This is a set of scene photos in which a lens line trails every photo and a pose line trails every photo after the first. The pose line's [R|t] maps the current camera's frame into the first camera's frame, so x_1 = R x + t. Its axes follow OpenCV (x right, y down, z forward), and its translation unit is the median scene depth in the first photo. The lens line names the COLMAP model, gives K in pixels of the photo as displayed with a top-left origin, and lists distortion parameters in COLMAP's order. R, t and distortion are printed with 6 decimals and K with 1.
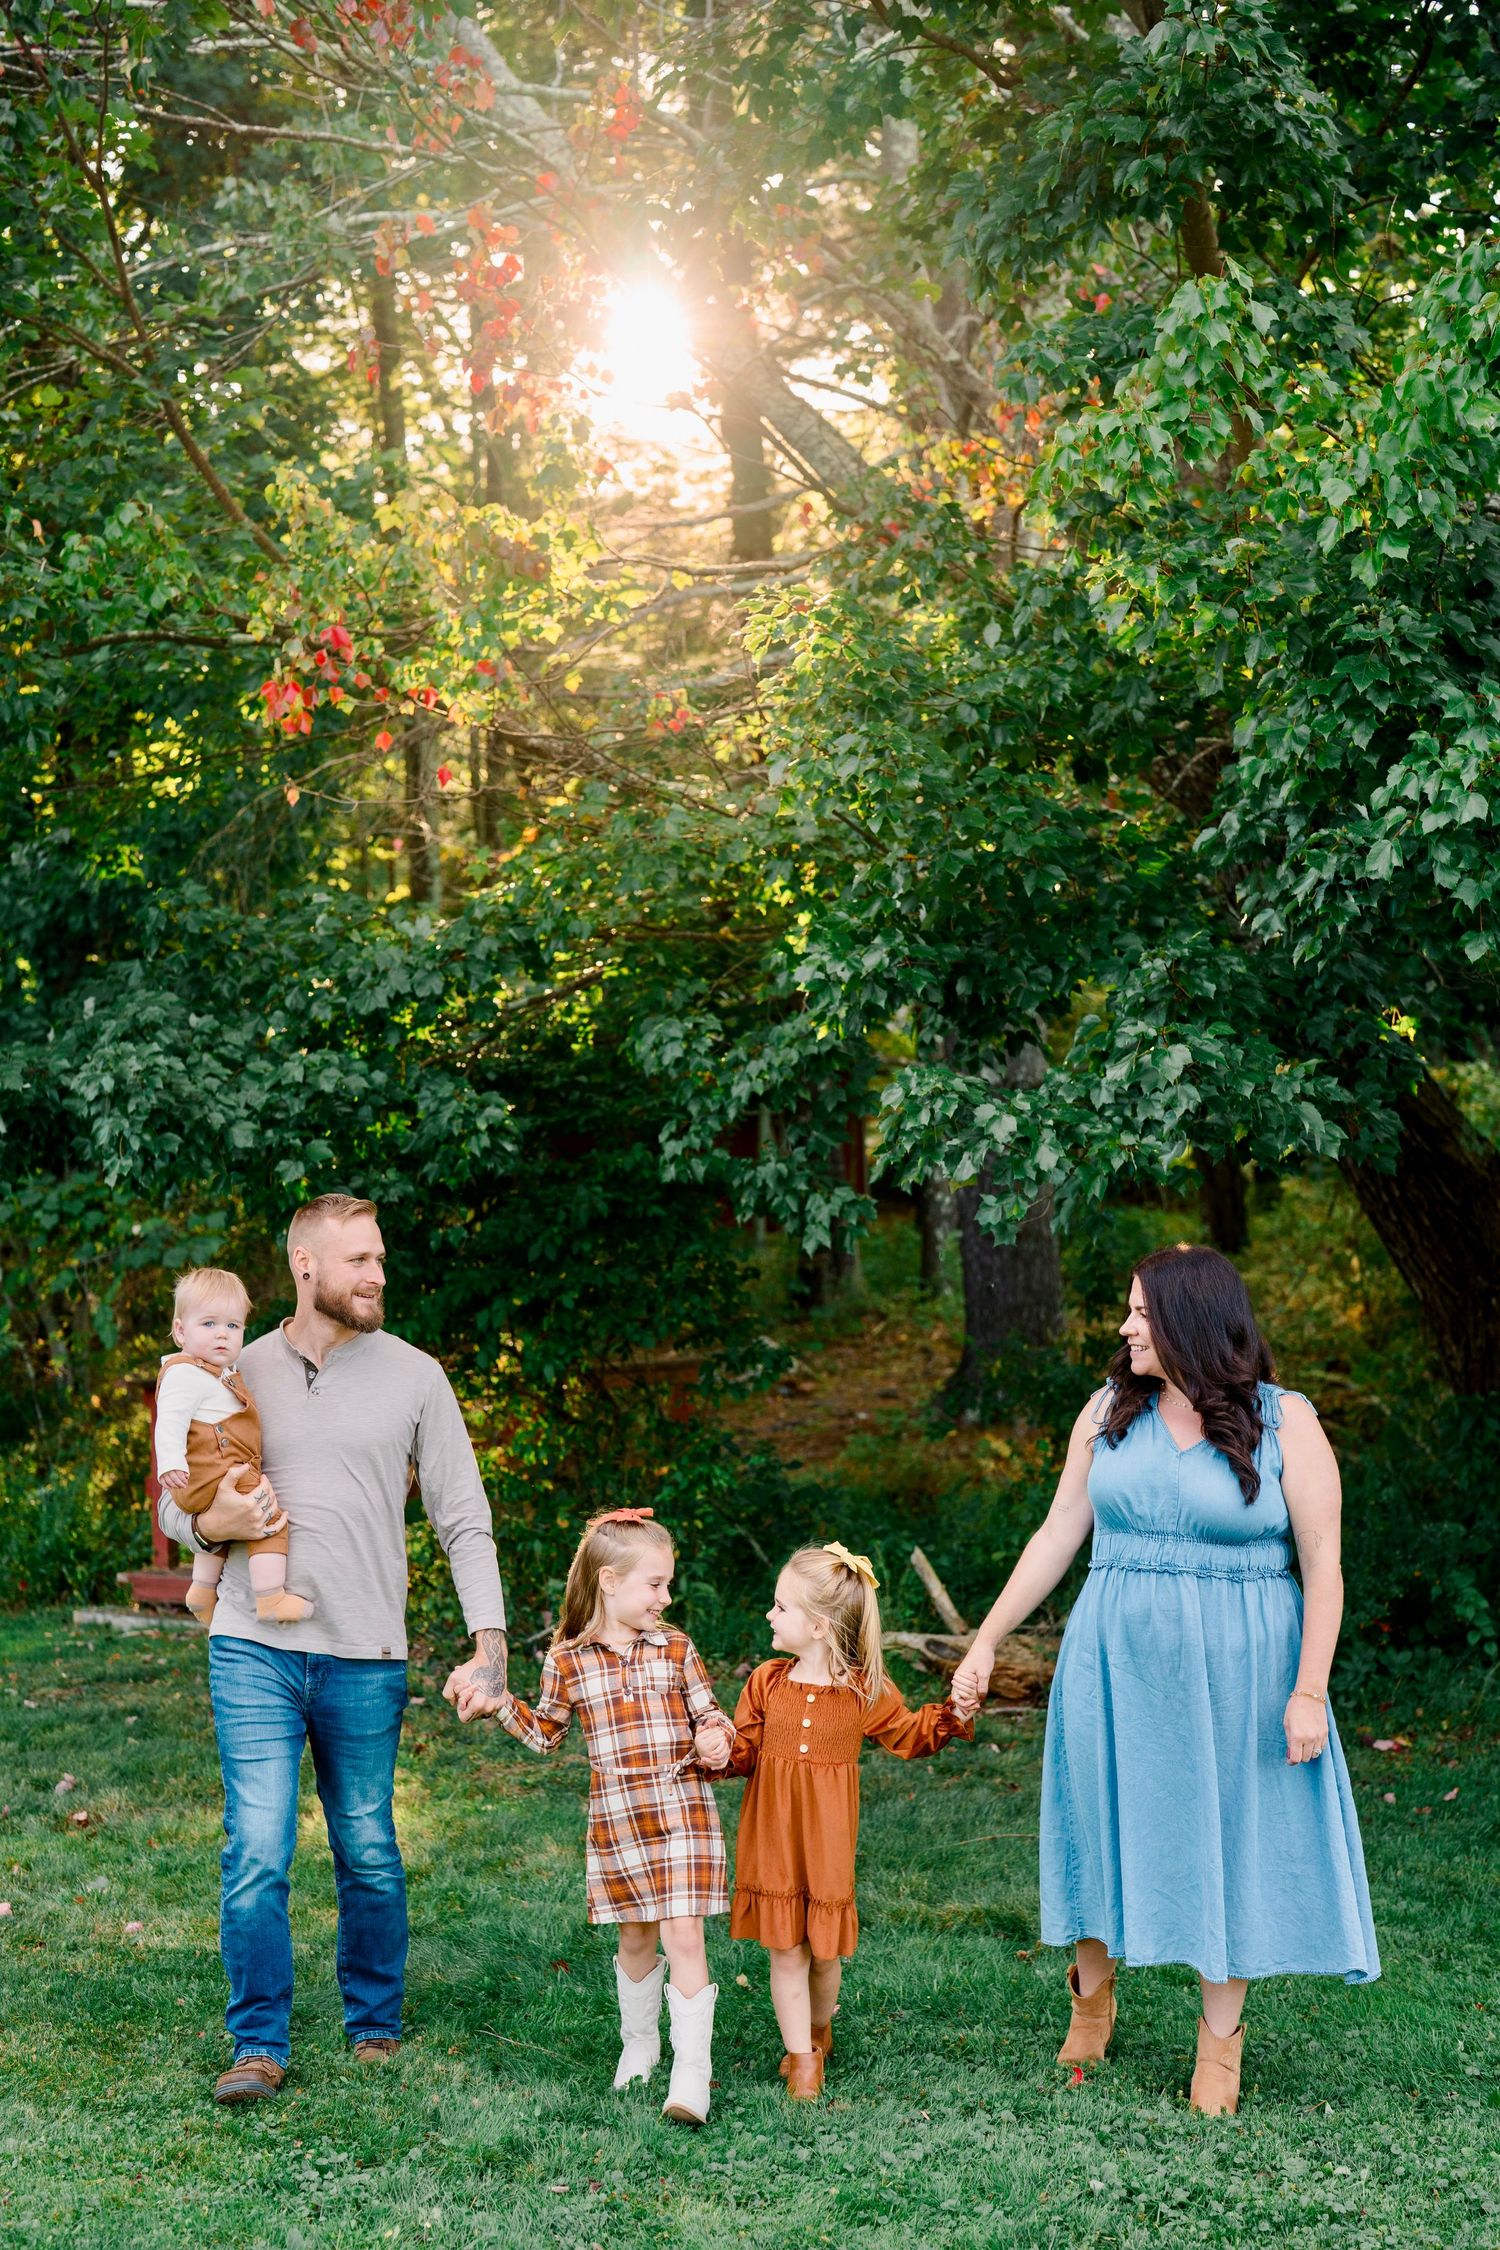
lens RADIAL K [[3163.2, 0, 692.4], [0, 3163.2, 1070.6], [0, 0, 1]] dist [-0.045072, 0.497145]
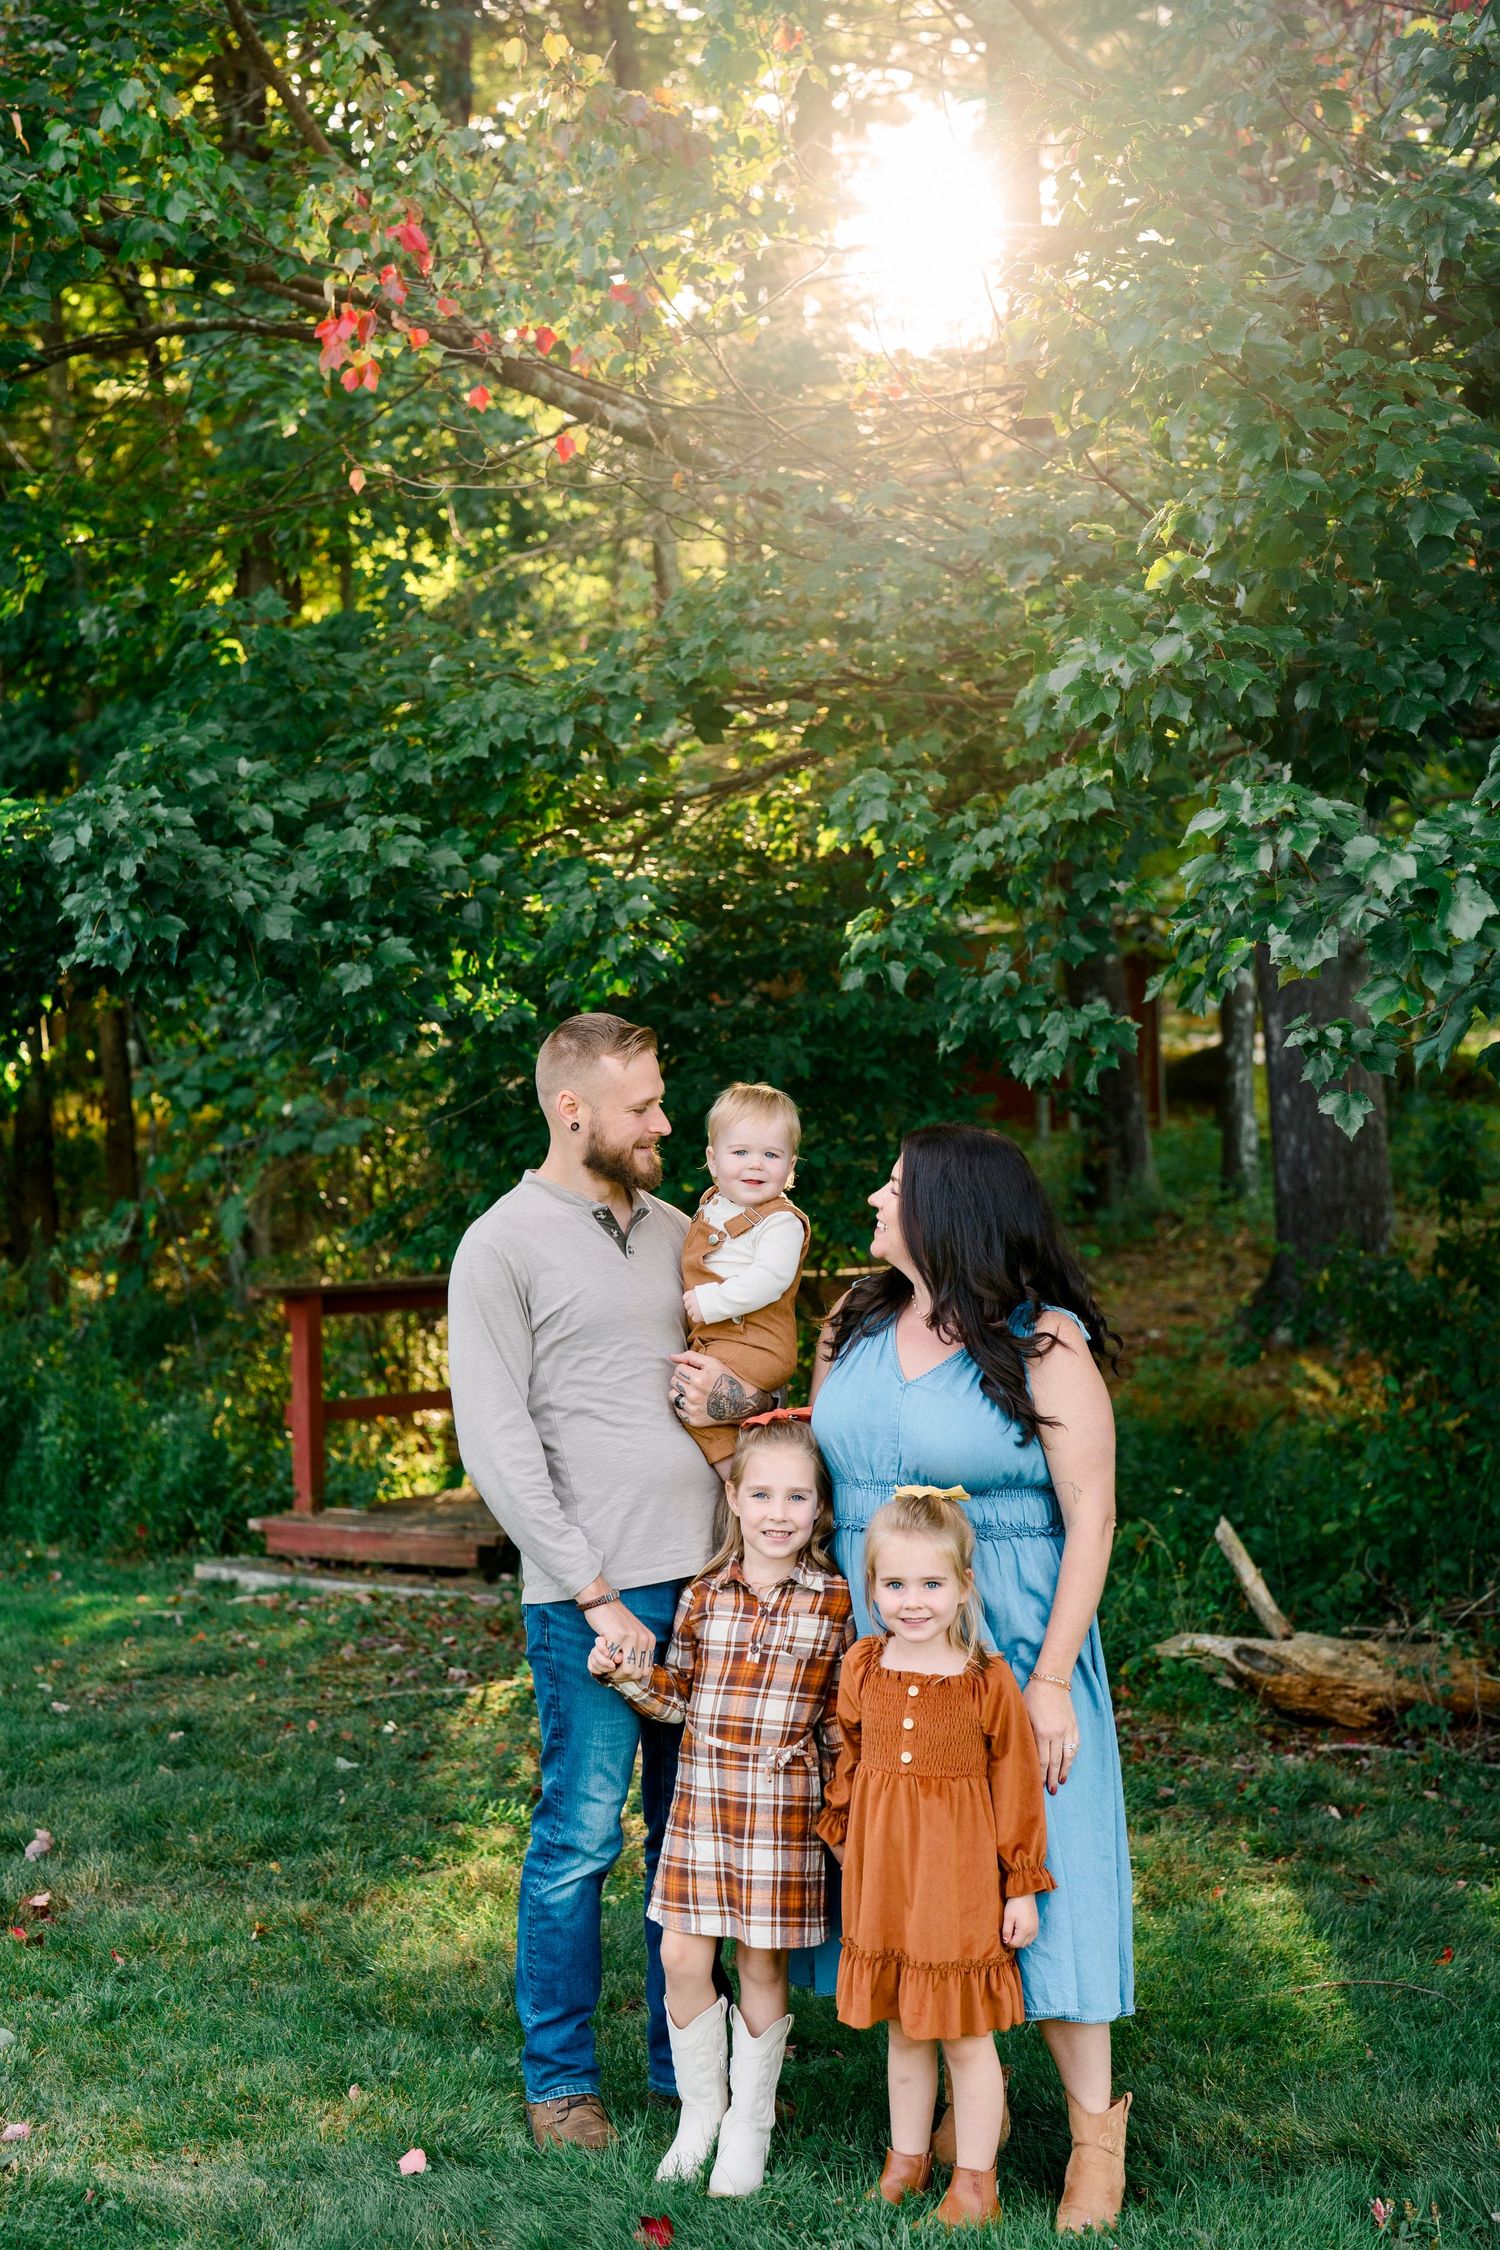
lens RADIAL K [[2984.0, 0, 750.0], [0, 2984.0, 1125.0], [0, 0, 1]] dist [-0.093766, 0.589438]
pose [[0.996582, 0.002657, -0.082561, 0.017245], [0.000954, 0.999045, 0.043675, 0.026692], [0.082598, -0.043604, 0.995629, 0.293665]]
